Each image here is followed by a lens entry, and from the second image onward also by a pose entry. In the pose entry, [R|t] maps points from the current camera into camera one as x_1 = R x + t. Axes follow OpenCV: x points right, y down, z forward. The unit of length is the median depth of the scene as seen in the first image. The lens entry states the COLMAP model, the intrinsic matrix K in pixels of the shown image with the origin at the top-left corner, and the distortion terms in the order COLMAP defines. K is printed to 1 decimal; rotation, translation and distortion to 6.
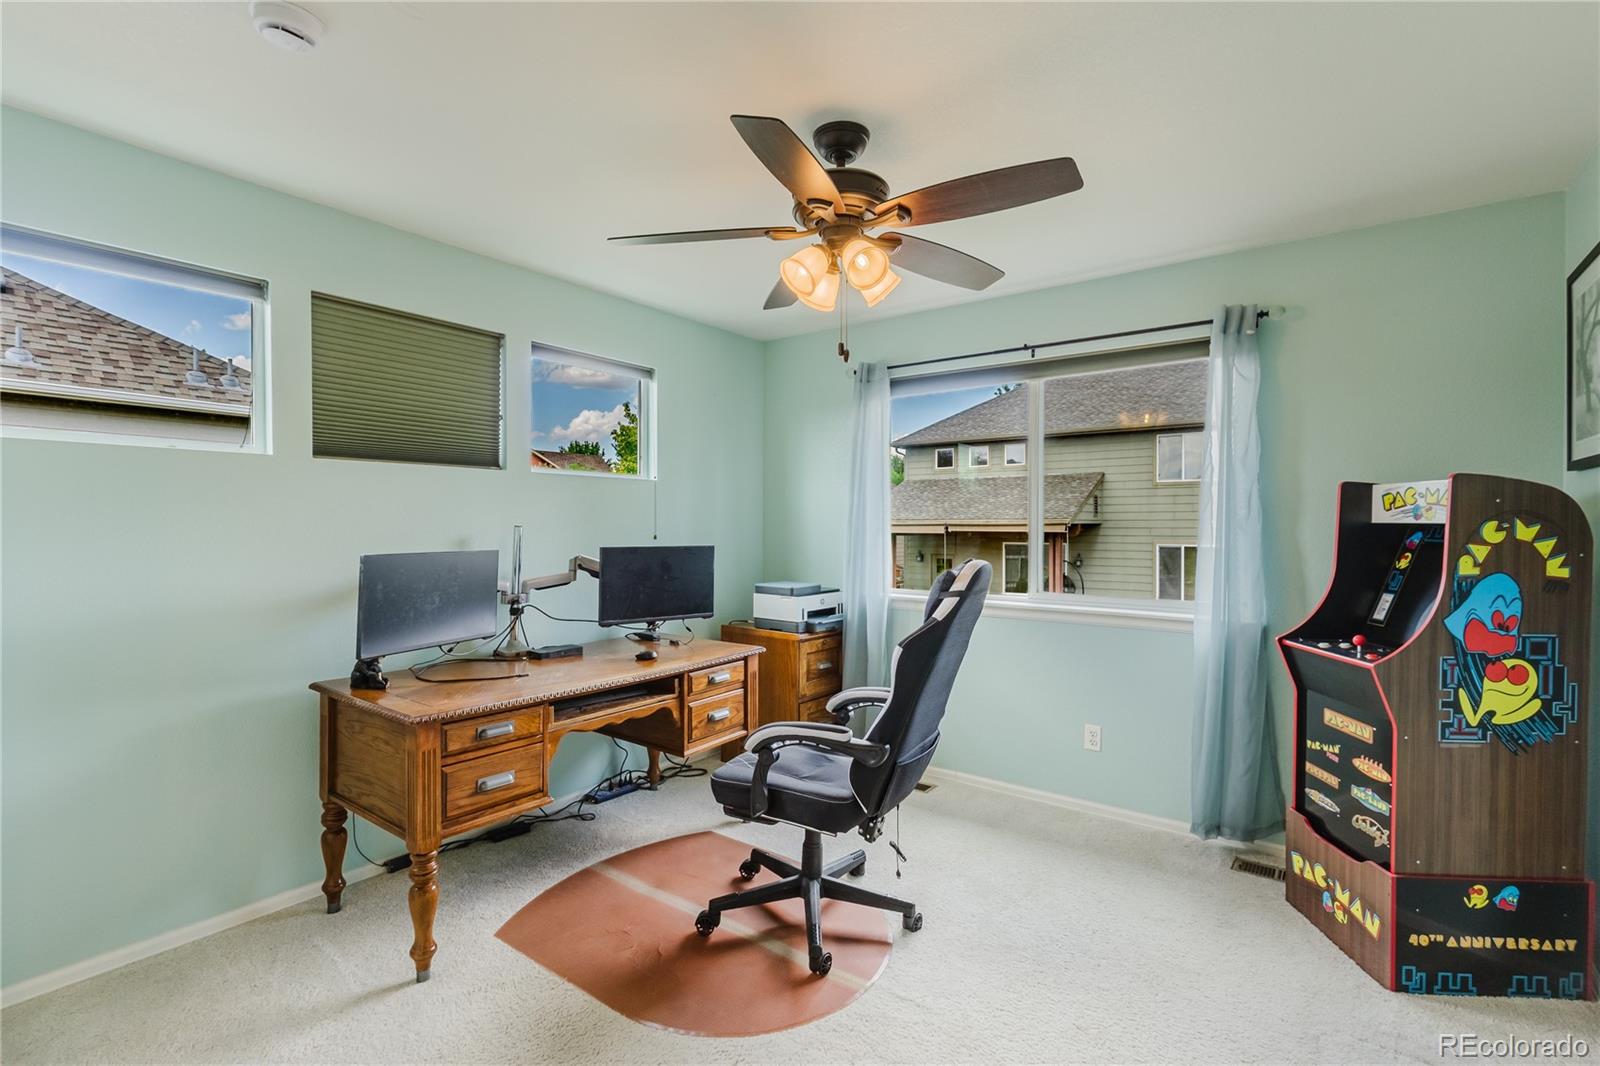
lens RADIAL K [[733.6, 0, 785.1], [0, 733.6, 532.8], [0, 0, 1]] dist [0.007494, -0.000900]
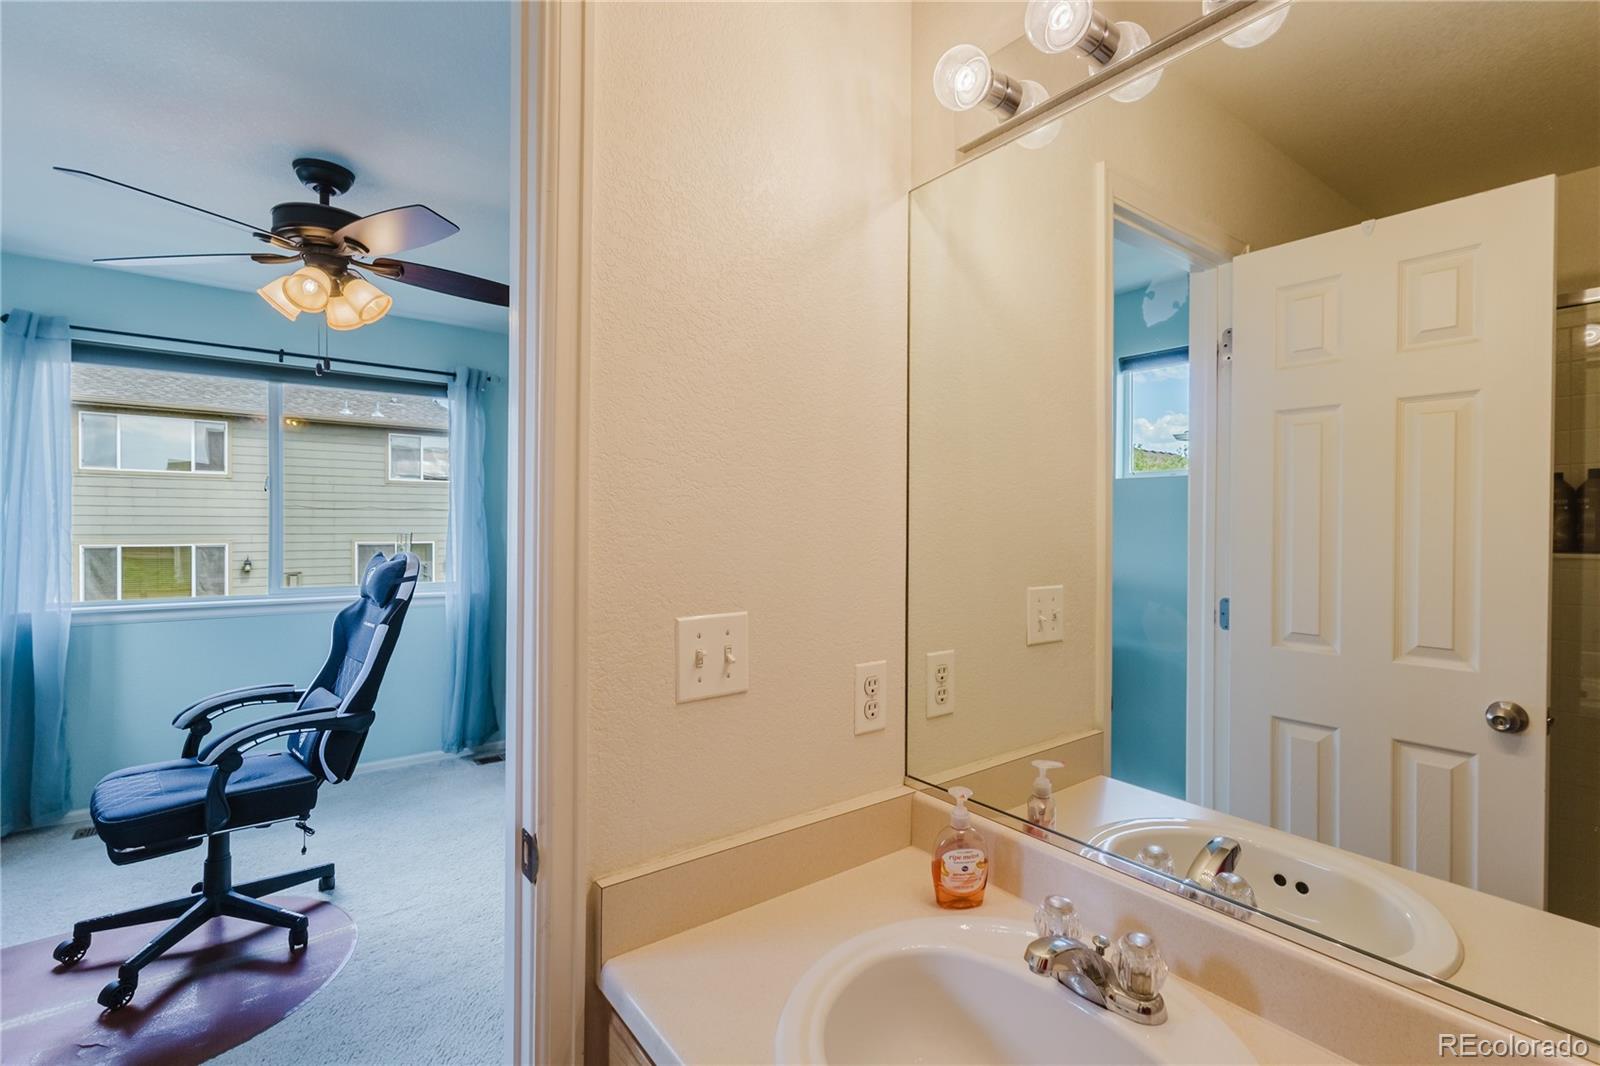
lens RADIAL K [[733.6, 0, 802.8], [0, 733.6, 534.3], [0, 0, 1]] dist [0.007494, -0.000900]
pose [[0.272304, -0.011837, 0.962138, -0.624300], [0.005849, 0.999926, 0.010646, -0.002221], [-0.962193, 0.002729, 0.272353, 0.008451]]
